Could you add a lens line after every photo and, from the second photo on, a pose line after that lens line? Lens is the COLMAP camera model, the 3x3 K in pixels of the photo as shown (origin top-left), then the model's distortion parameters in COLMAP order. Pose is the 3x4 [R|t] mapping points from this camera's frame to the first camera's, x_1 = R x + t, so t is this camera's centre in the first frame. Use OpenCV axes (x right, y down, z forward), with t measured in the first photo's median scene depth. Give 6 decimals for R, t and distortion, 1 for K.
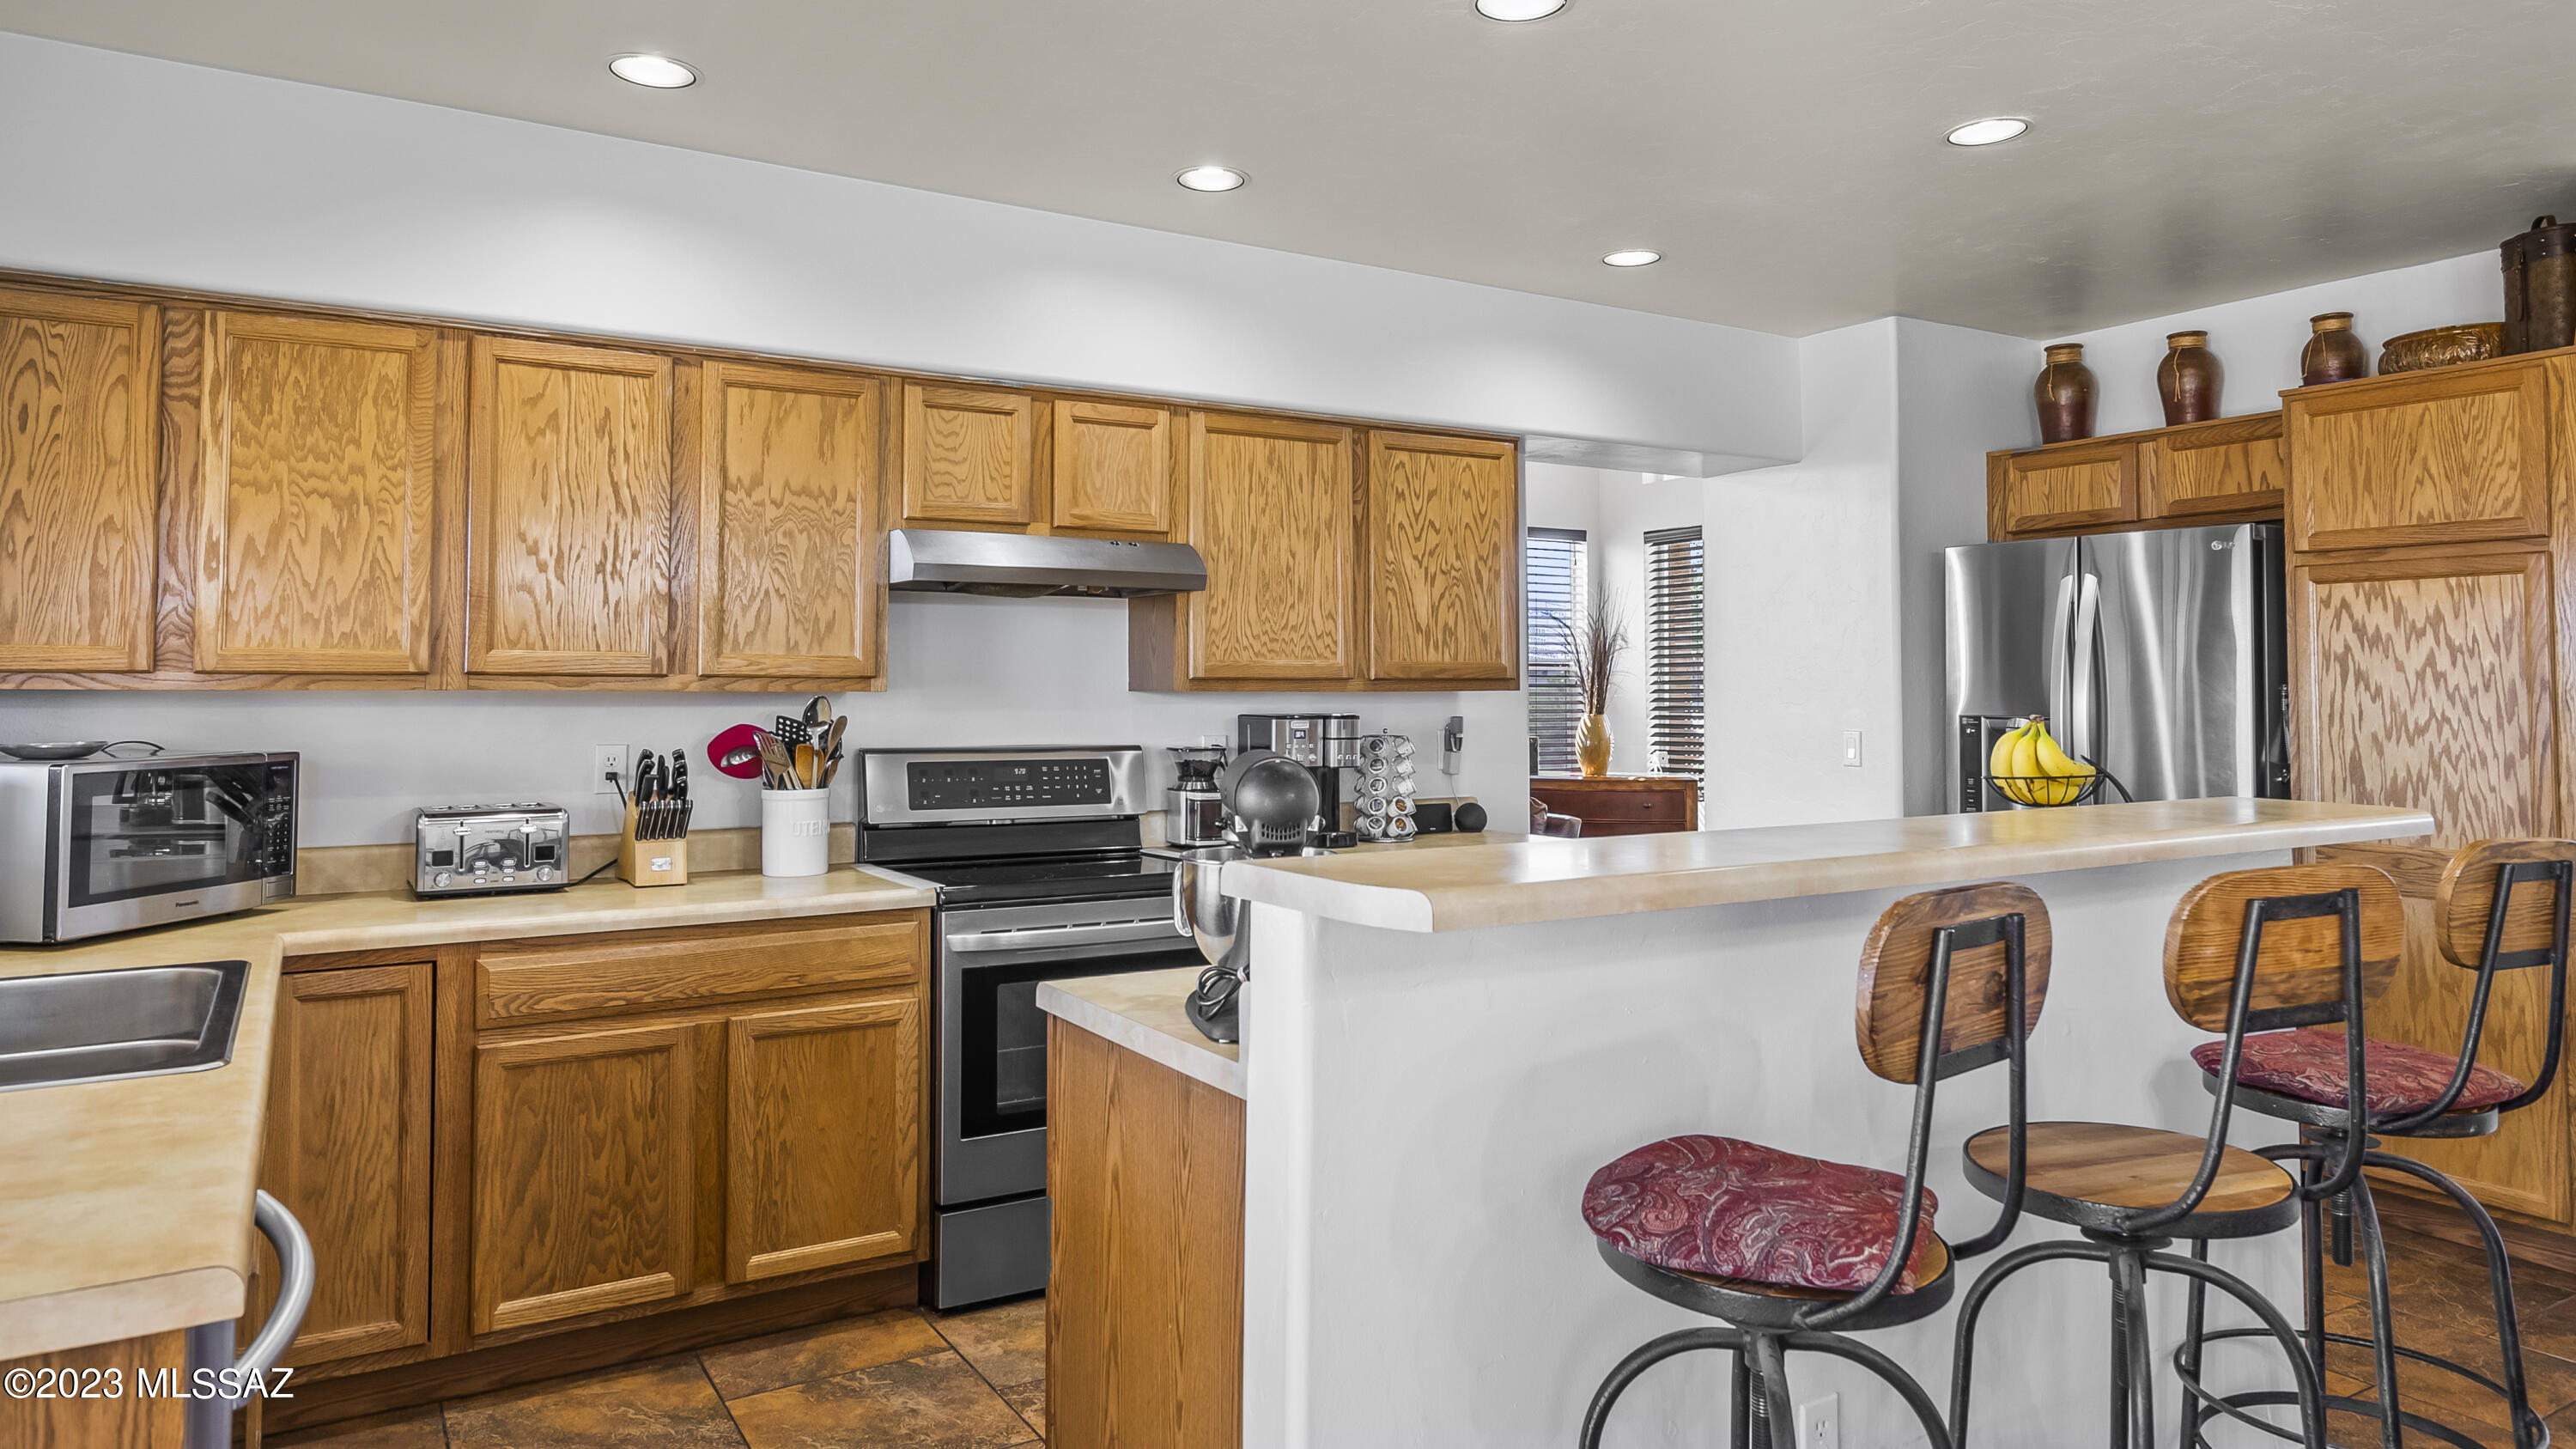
lens RADIAL K [[1584.0, 0, 1288.0], [0, 1584.0, 724.5], [0, 0, 1]] dist [0.000093, 0.000574]
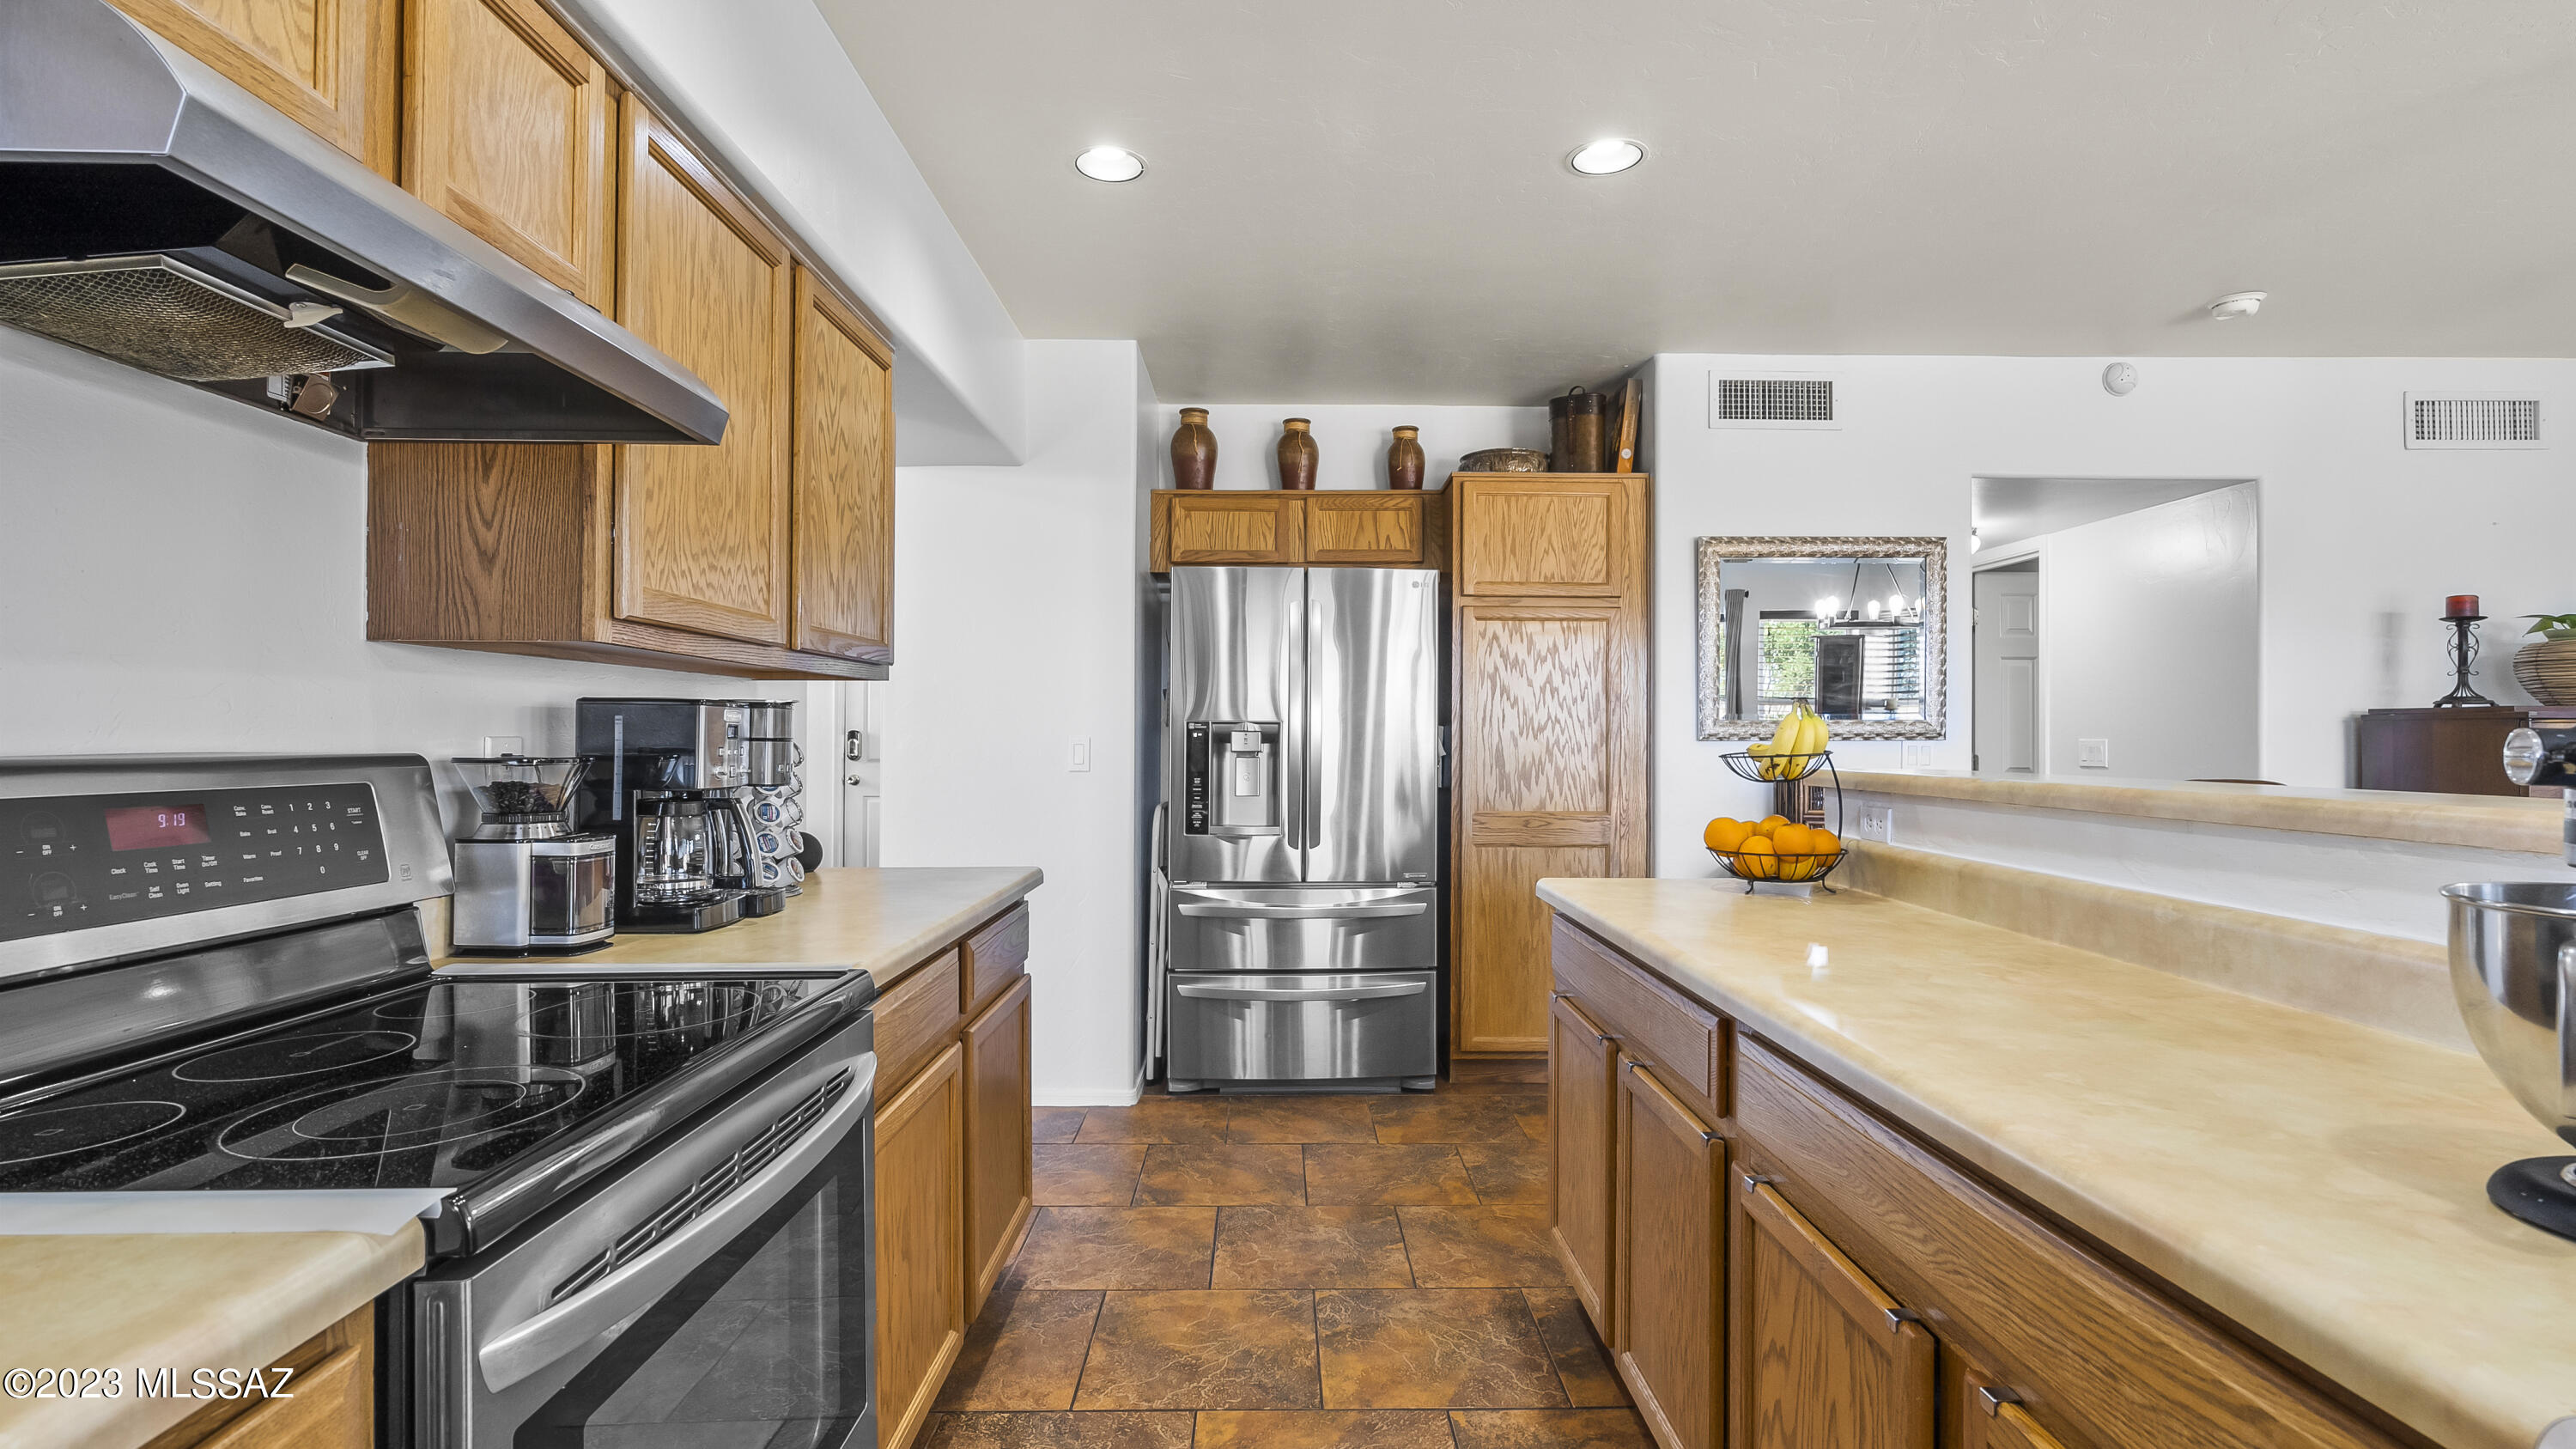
lens RADIAL K [[1167.8, 0, 1293.4], [0, 1167.8, 751.5], [0, 0, 1]] dist [0.014251, 0.000082]
pose [[0.509744, -0.011190, 0.860253, -0.275399], [0.015570, 0.999872, 0.003780, 0.015847], [-0.860185, 0.011468, 0.509853, 0.615289]]
